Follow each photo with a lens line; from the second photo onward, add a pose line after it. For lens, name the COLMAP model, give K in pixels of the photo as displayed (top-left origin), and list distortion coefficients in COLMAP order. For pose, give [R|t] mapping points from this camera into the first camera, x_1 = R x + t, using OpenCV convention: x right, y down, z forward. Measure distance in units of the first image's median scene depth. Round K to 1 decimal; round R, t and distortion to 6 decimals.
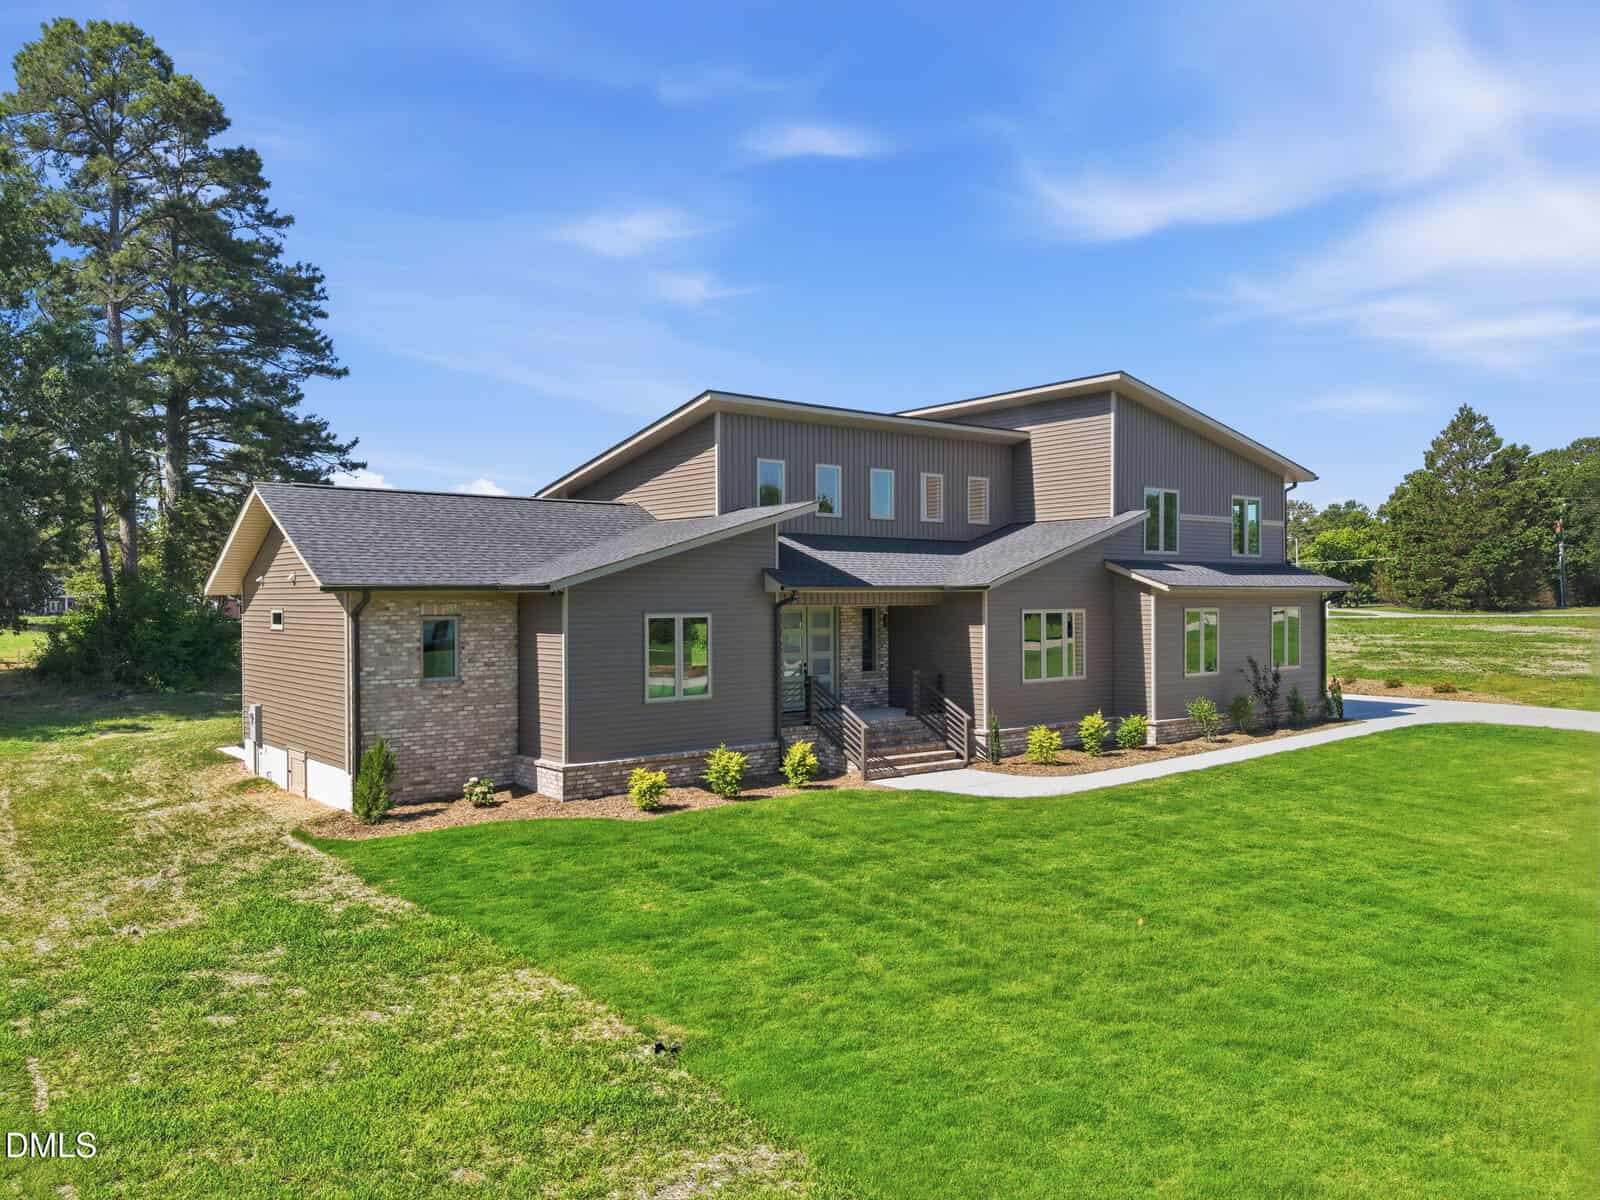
lens RADIAL K [[1188.9, 0, 800.0], [0, 1188.9, 600.0], [0, 0, 1]] dist [0.005800, 0.011048]
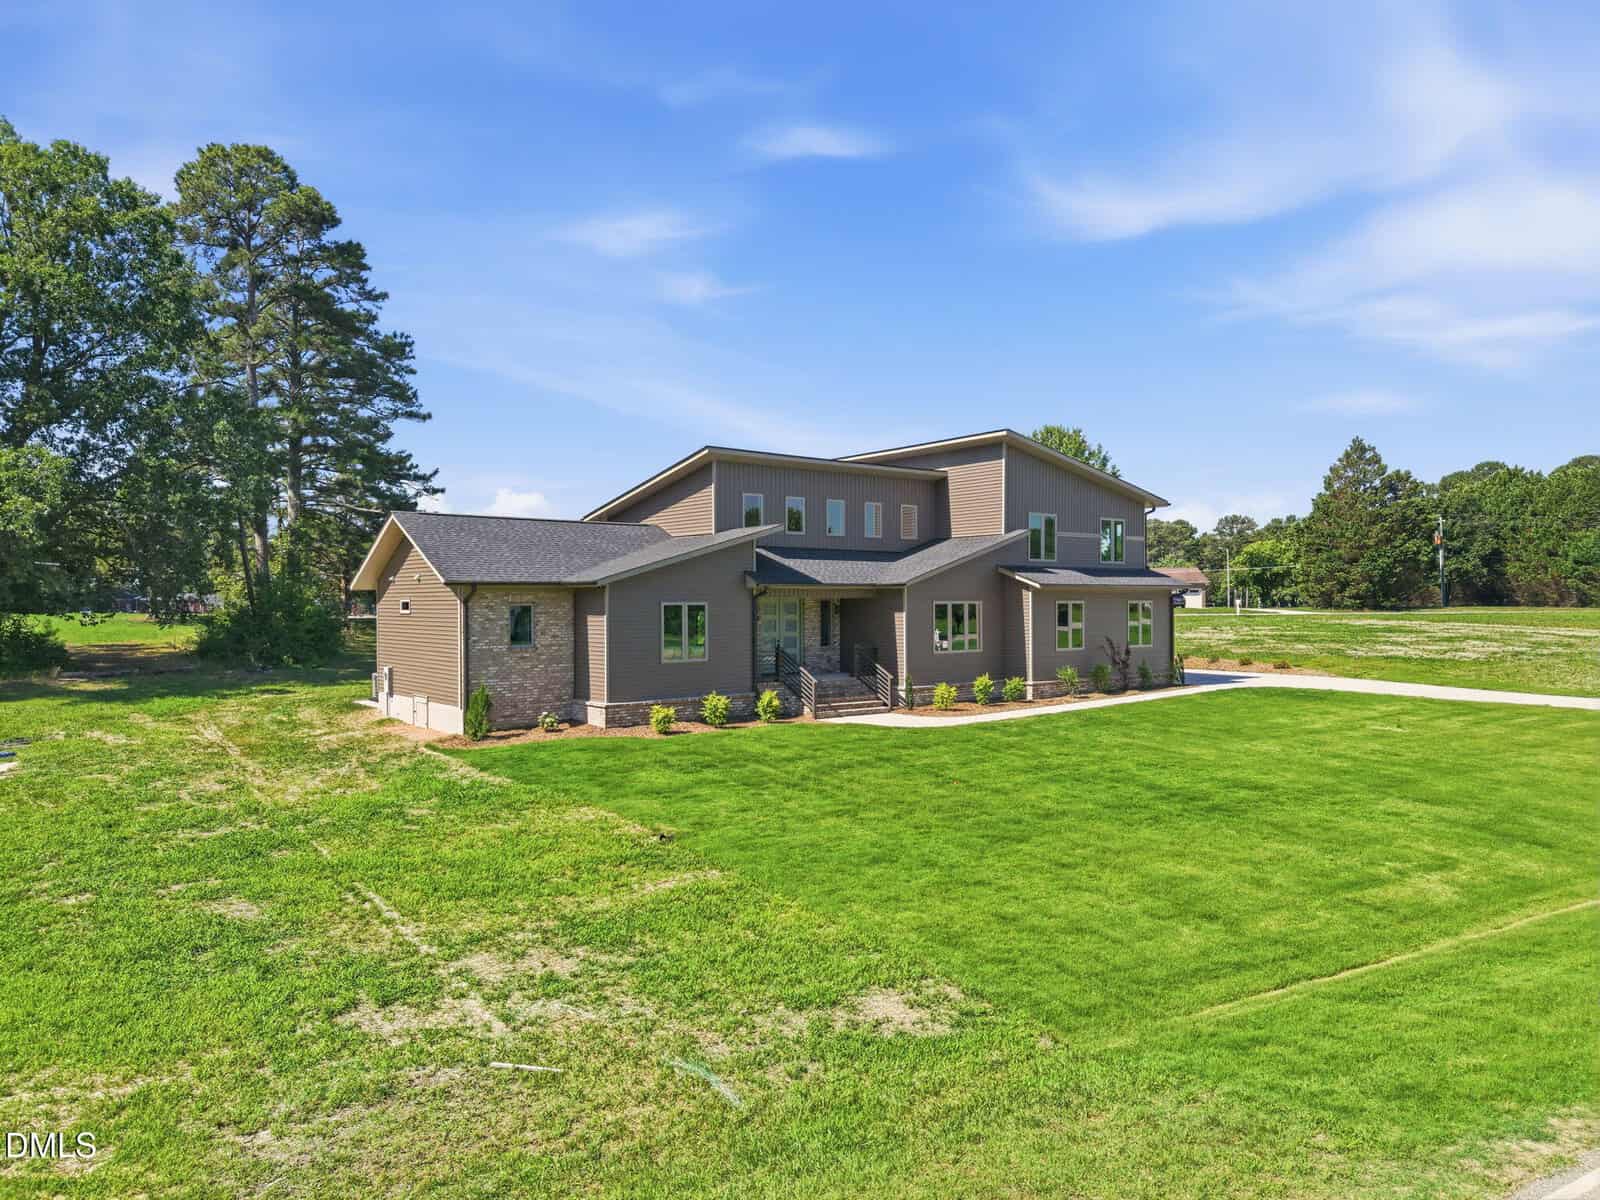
lens RADIAL K [[1052.4, 0, 800.0], [0, 1052.4, 600.0], [0, 0, 1]] dist [0.019462, -0.001964]
pose [[0.999959, 0.000841, -0.009054, 0.043230], [-0.000867, 0.999995, -0.002894, 0.010929], [0.009052, 0.002902, 0.999955, -0.243725]]
